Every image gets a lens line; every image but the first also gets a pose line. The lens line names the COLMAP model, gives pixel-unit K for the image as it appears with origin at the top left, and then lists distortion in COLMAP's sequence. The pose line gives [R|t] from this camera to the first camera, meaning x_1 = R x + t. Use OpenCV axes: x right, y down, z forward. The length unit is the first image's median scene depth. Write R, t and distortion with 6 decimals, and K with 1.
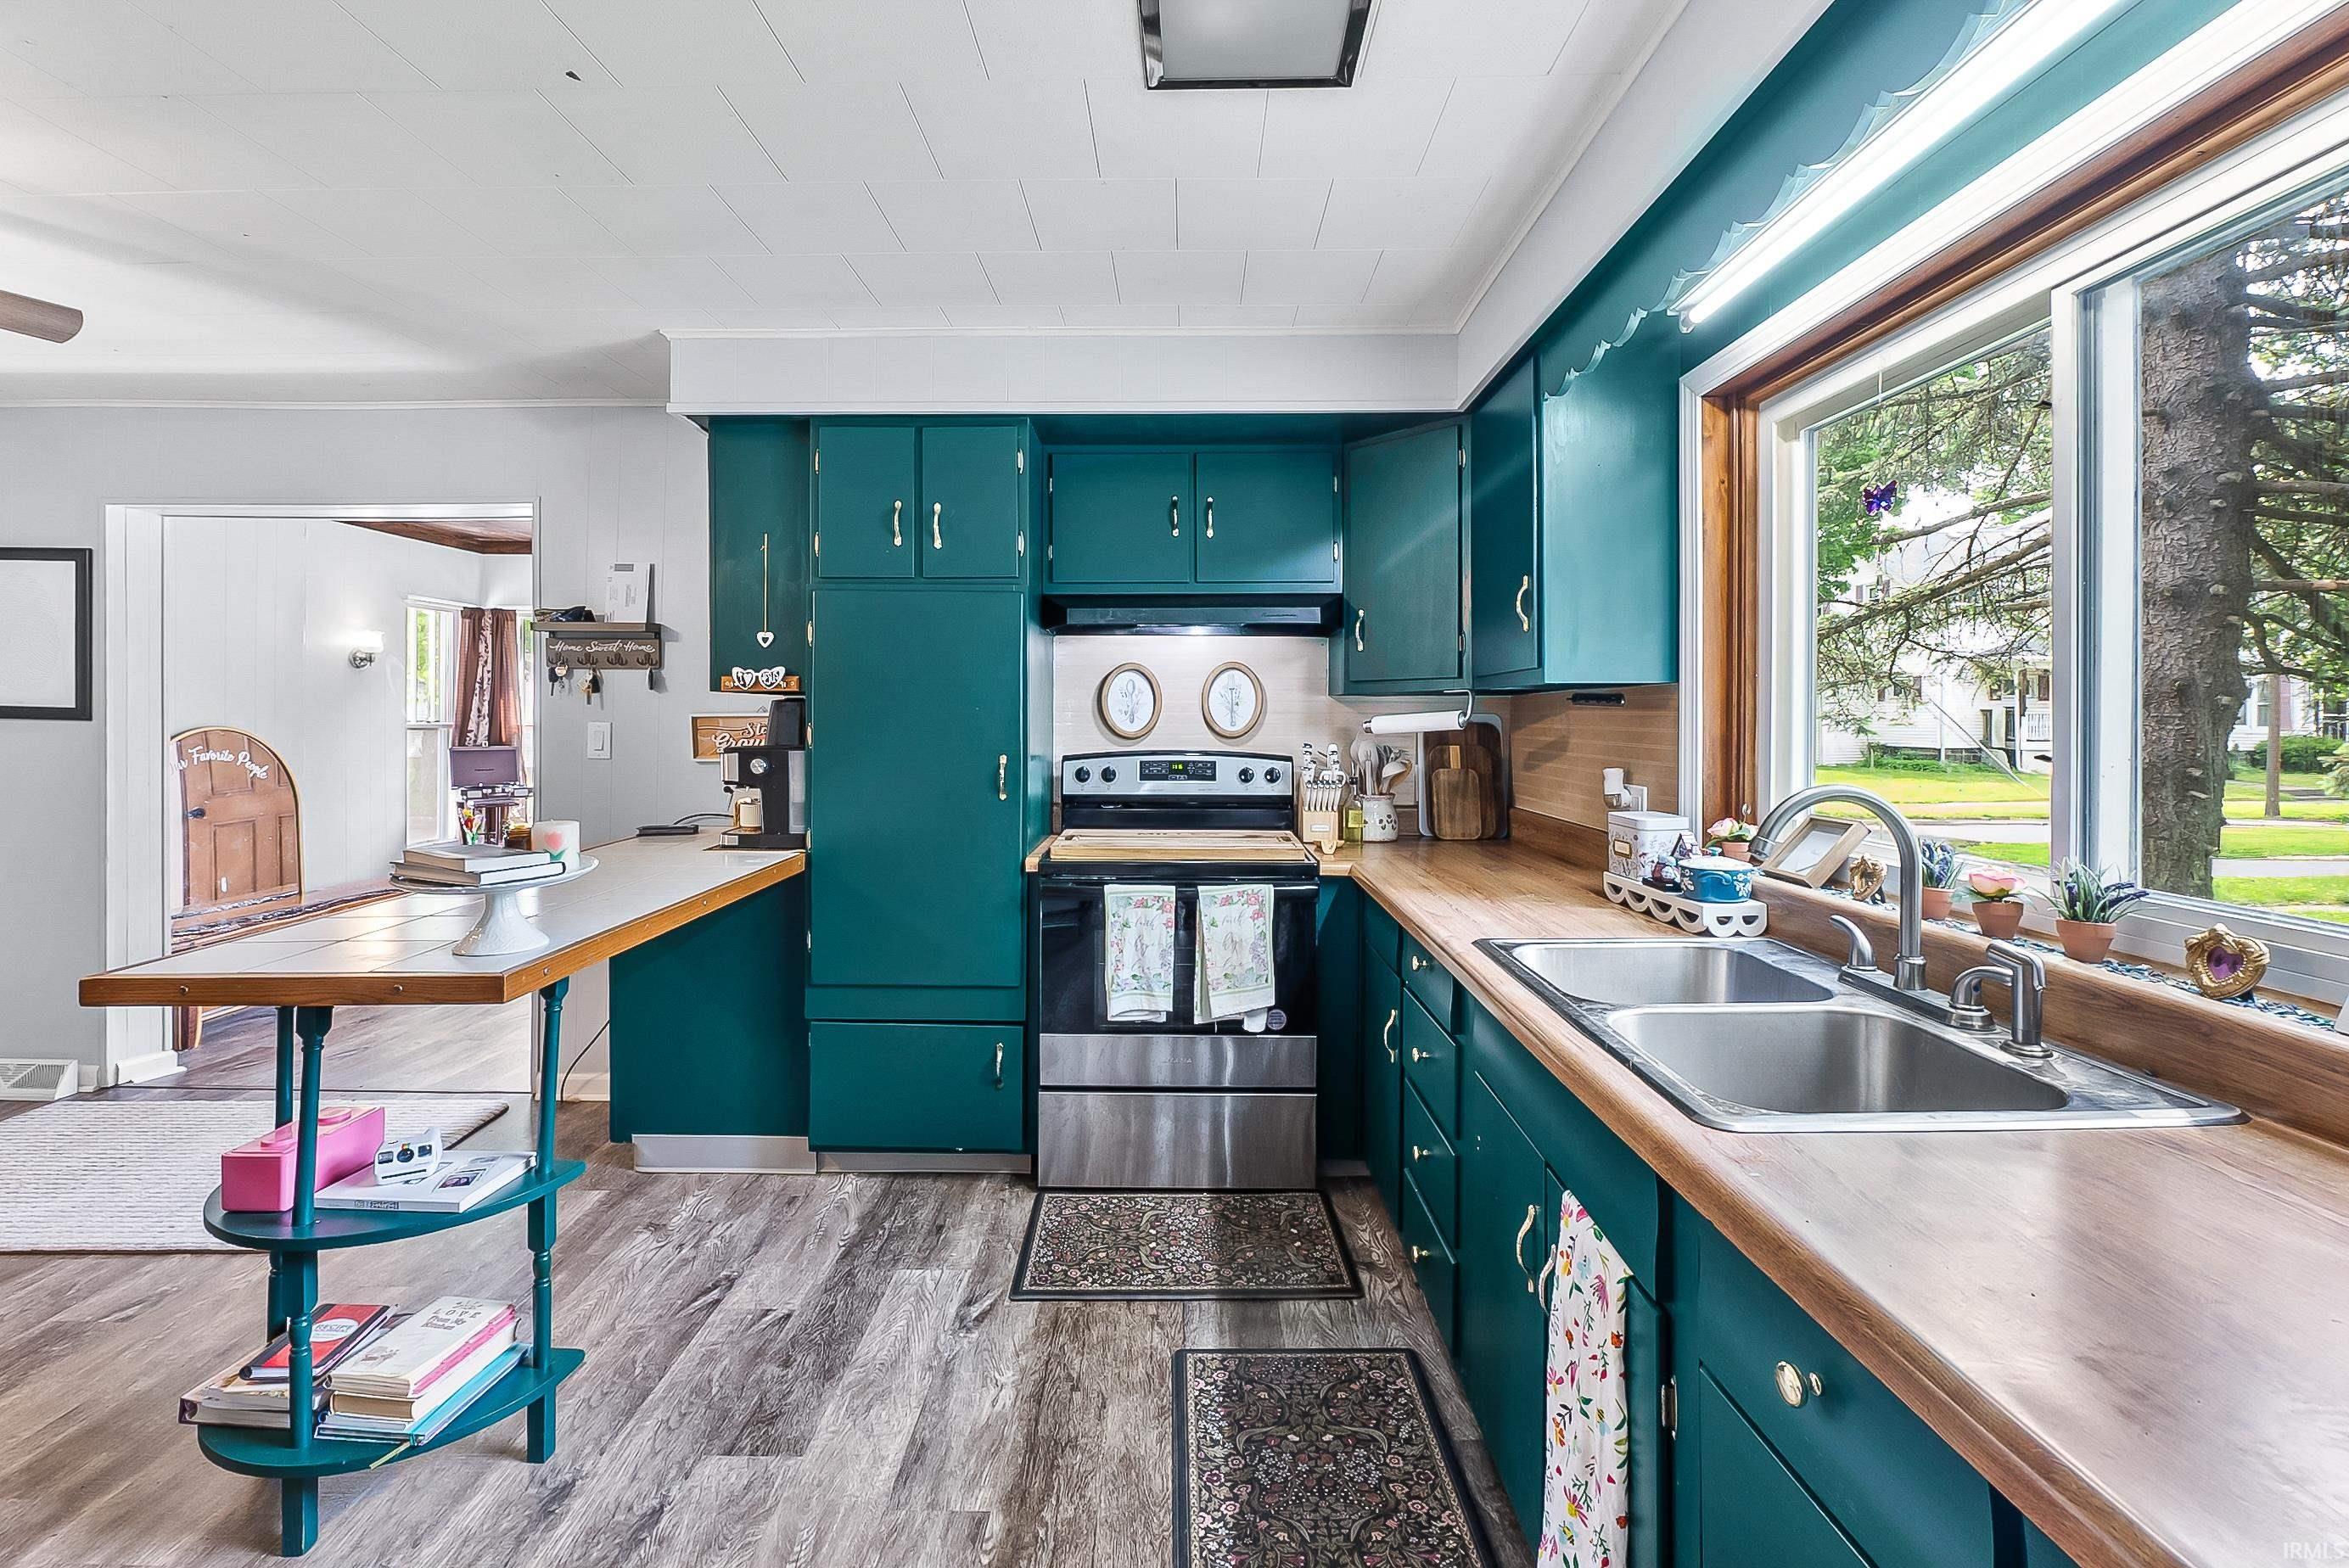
lens RADIAL K [[1014.6, 0, 1174.9], [0, 1014.6, 723.3], [0, 0, 1]] dist [-0.004102, -0.000467]
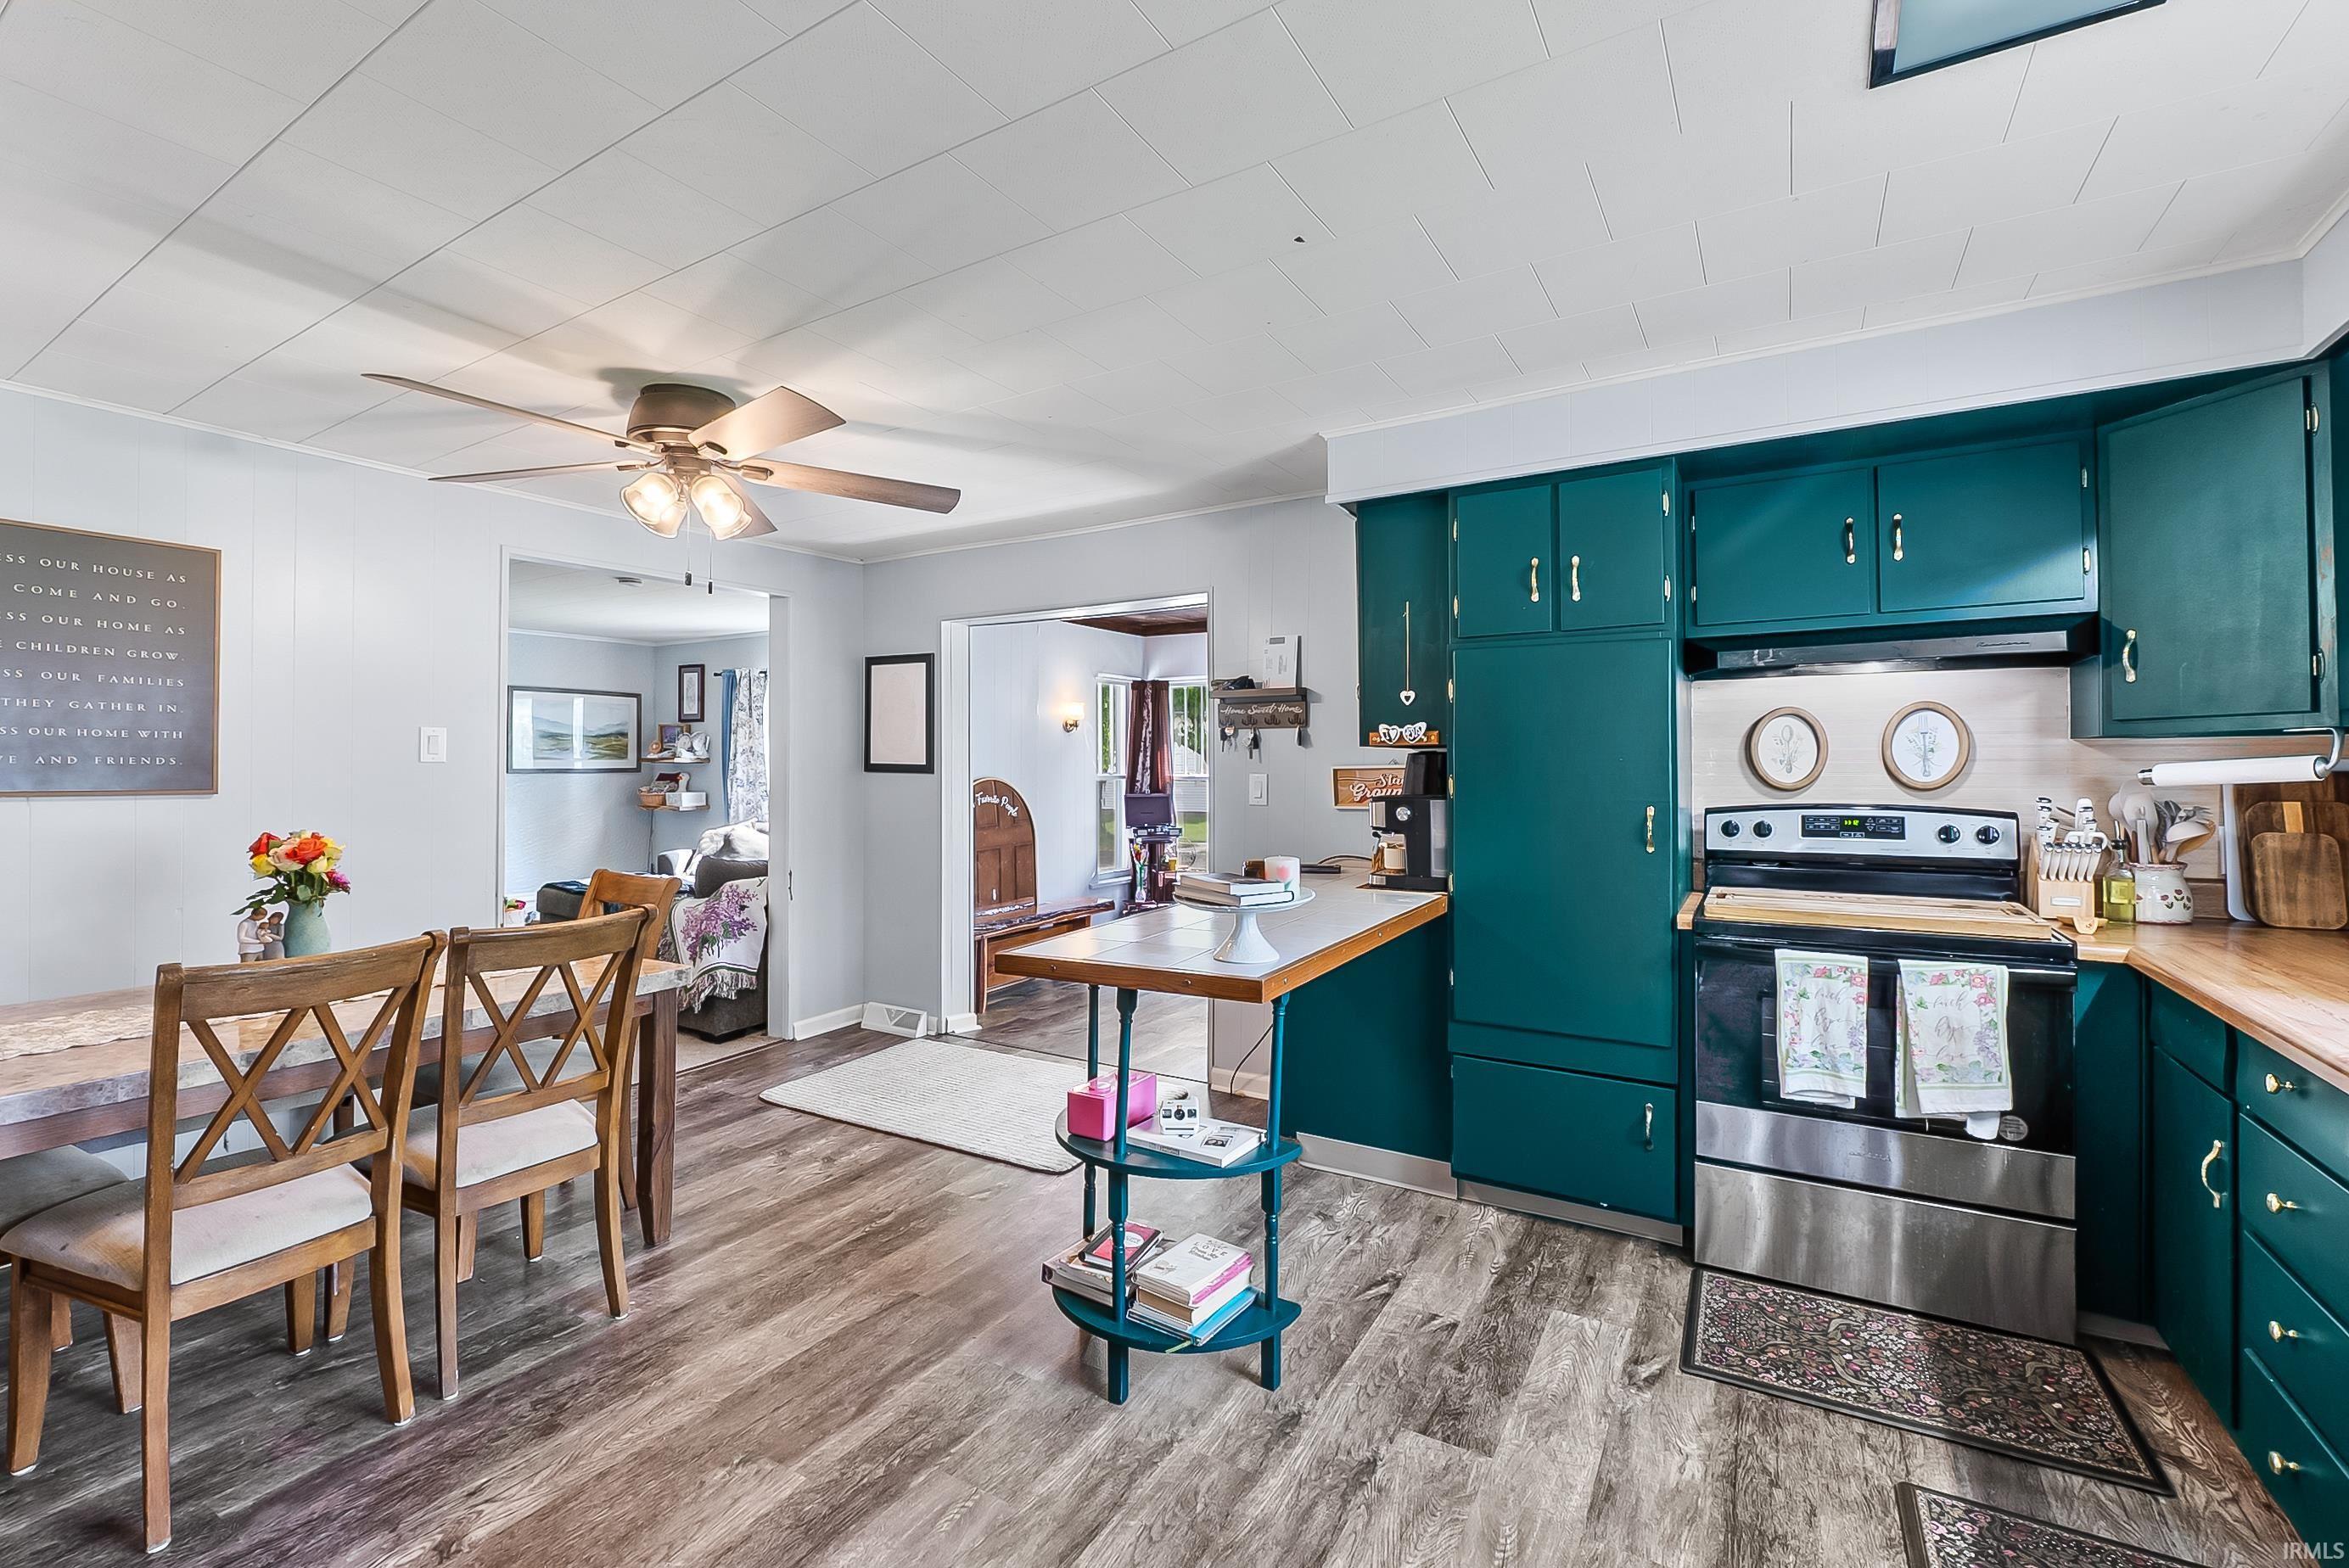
lens RADIAL K [[1006.4, 0, 1178.0], [0, 1006.4, 758.6], [0, 0, 1]] dist [-0.006697, 0.000190]
pose [[0.861843, -0.010498, -0.507067, -0.072631], [0.003070, 0.999875, -0.015483, -0.001246], [0.507166, 0.011787, 0.861768, -0.063344]]
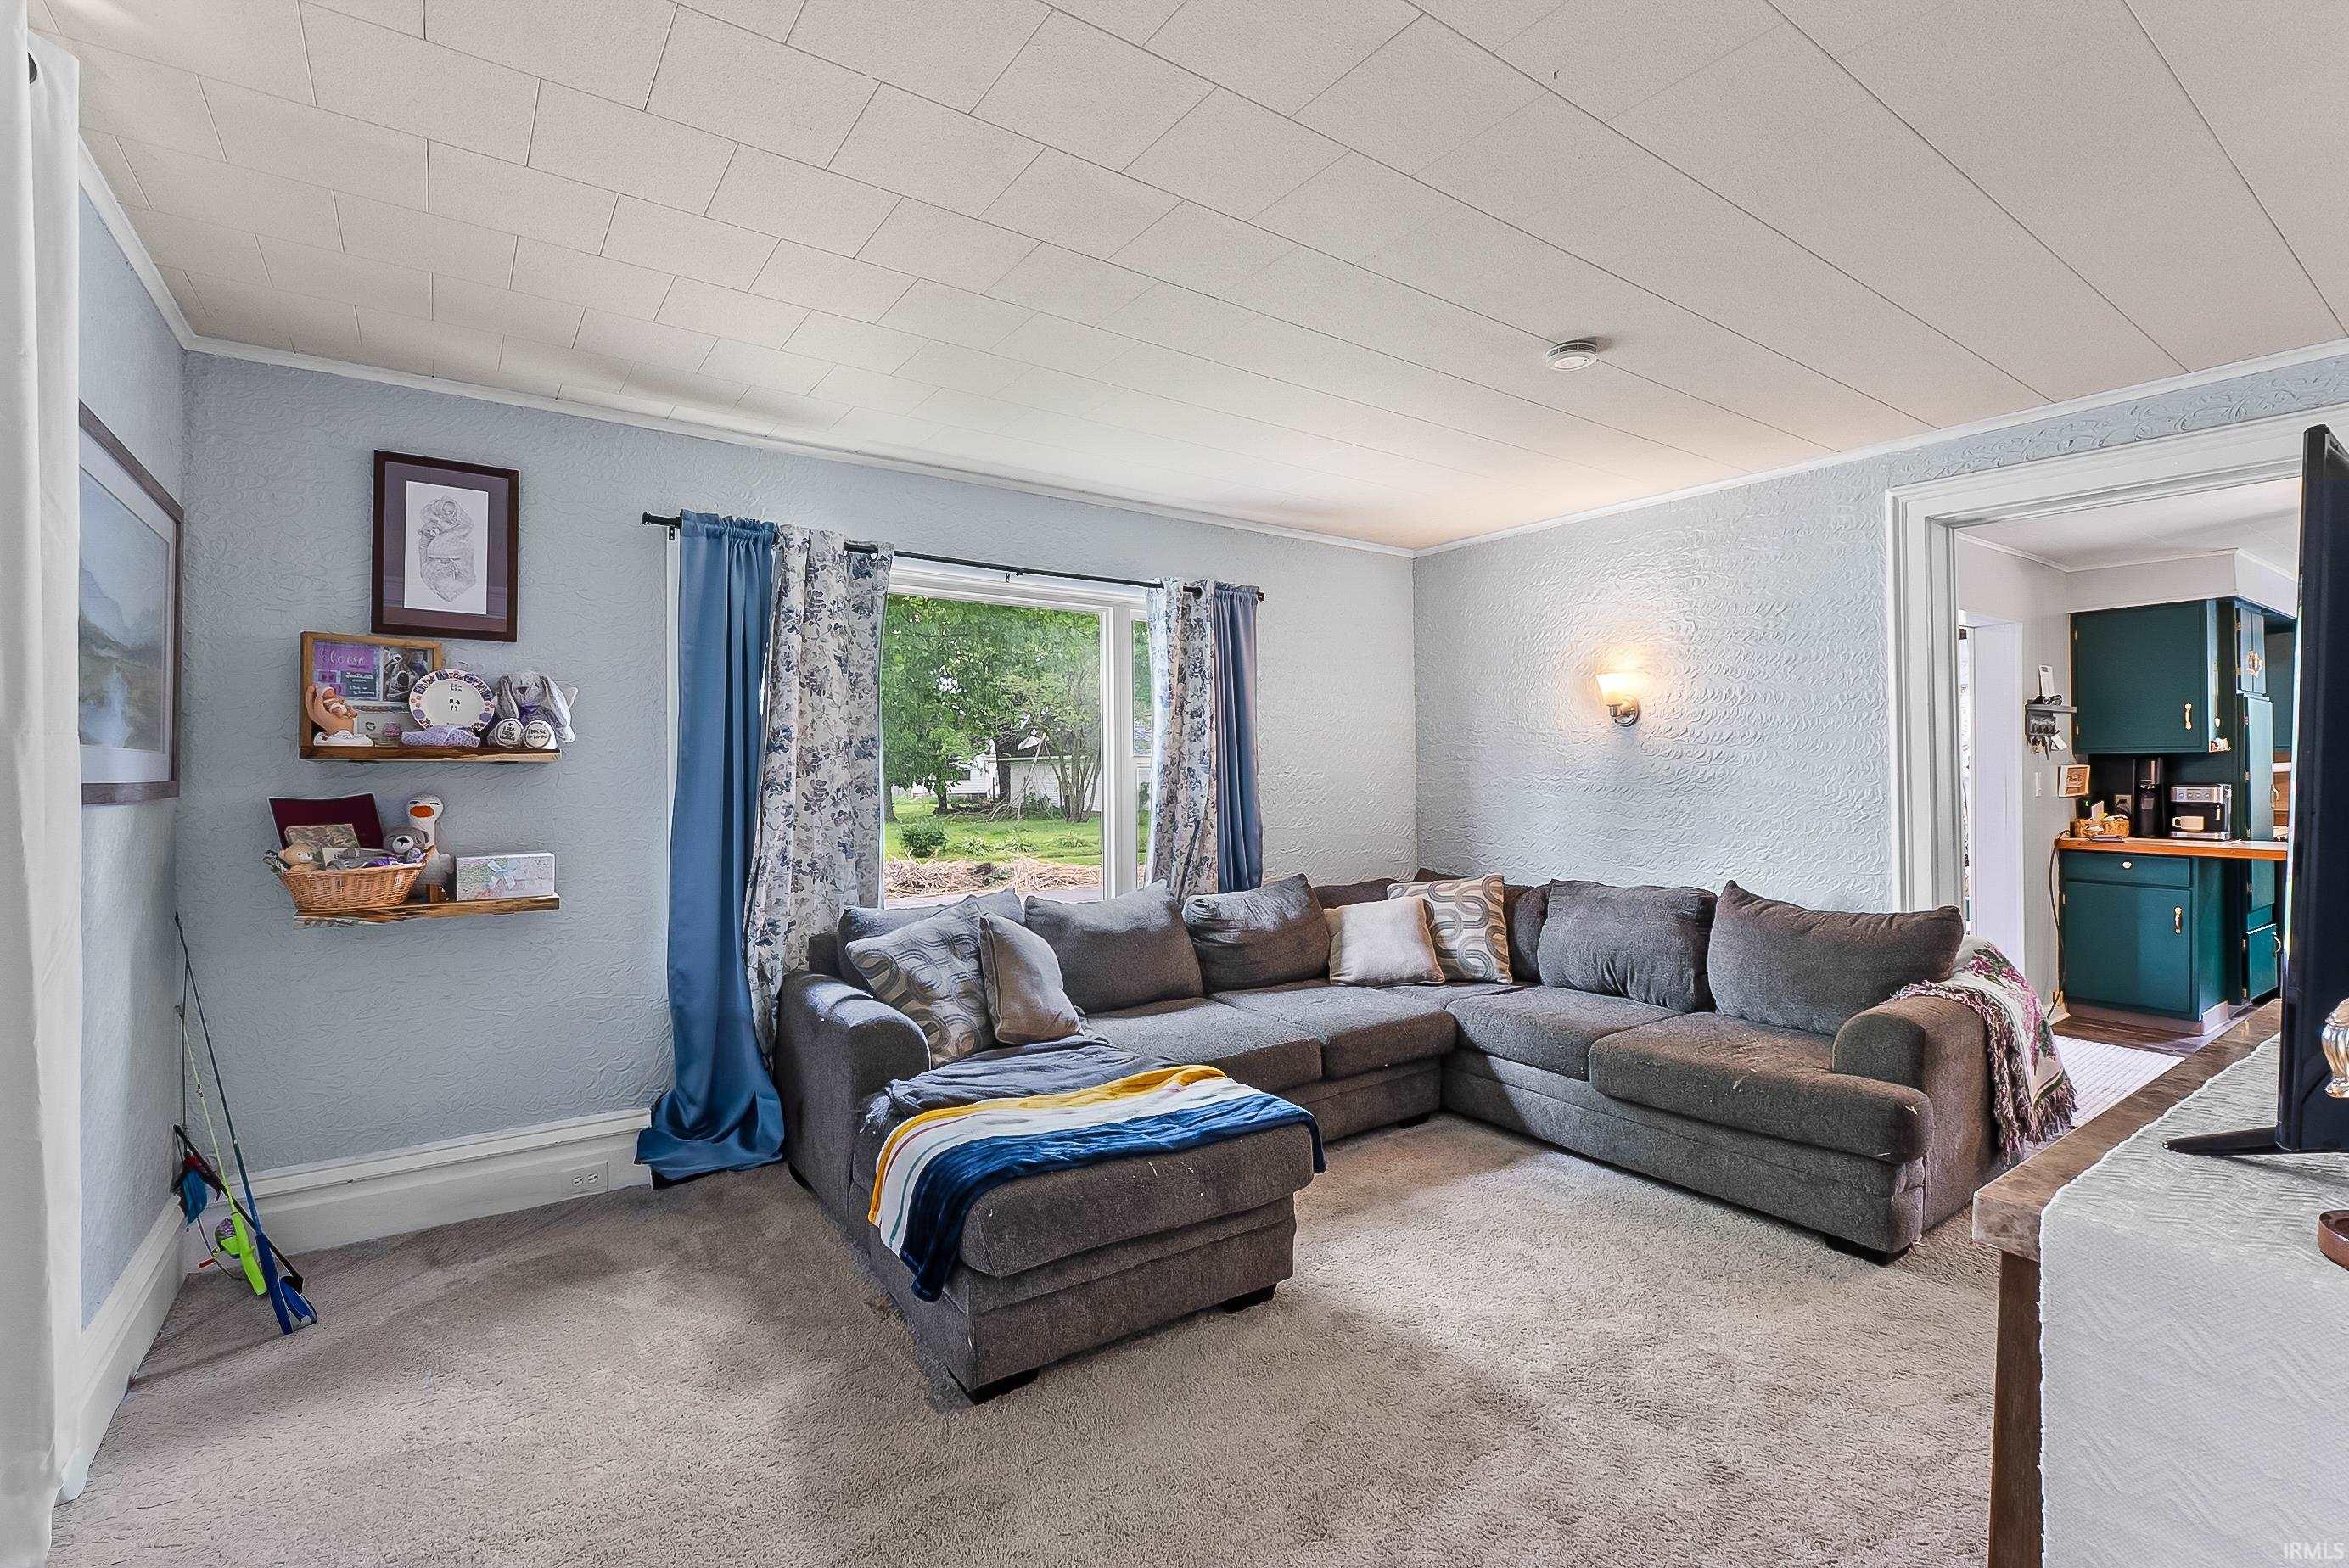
lens RADIAL K [[1040.6, 0, 1172.4], [0, 1040.6, 770.2], [0, 0, 1]] dist [-0.004631, -0.000662]
pose [[0.812675, -0.007621, 0.582667, -3.169419], [0.016627, 0.999811, -0.010113, -0.011472], [-0.582480, 0.017907, 0.812648, 0.629058]]
